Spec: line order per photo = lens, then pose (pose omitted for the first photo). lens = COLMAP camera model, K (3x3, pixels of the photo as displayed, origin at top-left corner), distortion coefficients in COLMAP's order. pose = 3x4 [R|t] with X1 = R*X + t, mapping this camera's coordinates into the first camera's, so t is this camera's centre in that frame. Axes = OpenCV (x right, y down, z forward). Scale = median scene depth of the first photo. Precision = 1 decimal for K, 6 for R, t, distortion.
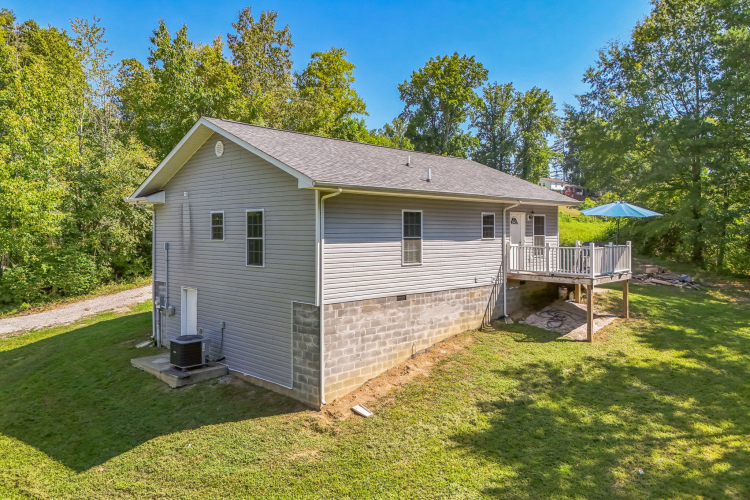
lens RADIAL K [[543.7, 0, 378.5], [0, 543.7, 250.4], [0, 0, 1]] dist [0.022082, -0.002748]
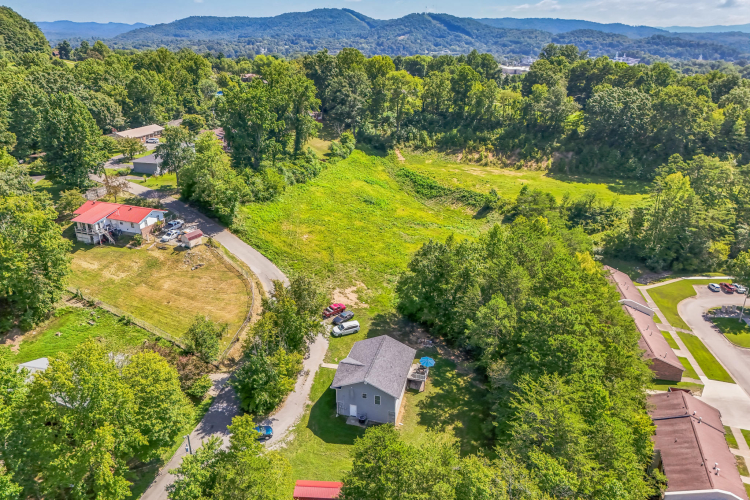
lens RADIAL K [[543.7, 0, 378.5], [0, 543.7, 250.4], [0, 0, 1]] dist [0.022082, -0.002748]
pose [[0.862888, -0.180553, 0.472044, -2.335784], [-0.002929, 0.932206, 0.361915, -3.130991], [-0.505387, -0.313675, 0.803861, -2.682331]]
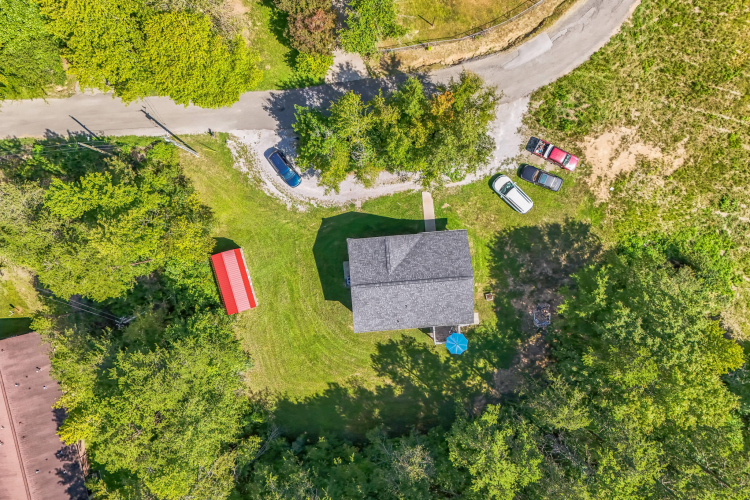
lens RADIAL K [[543.7, 0, 378.5], [0, 543.7, 250.4], [0, 0, 1]] dist [0.022082, -0.002748]
pose [[0.755378, 0.655286, 0.002005, -0.351024], [-0.002947, 0.000337, 0.999996, -3.889868], [0.655283, -0.755381, 0.002185, 1.288264]]
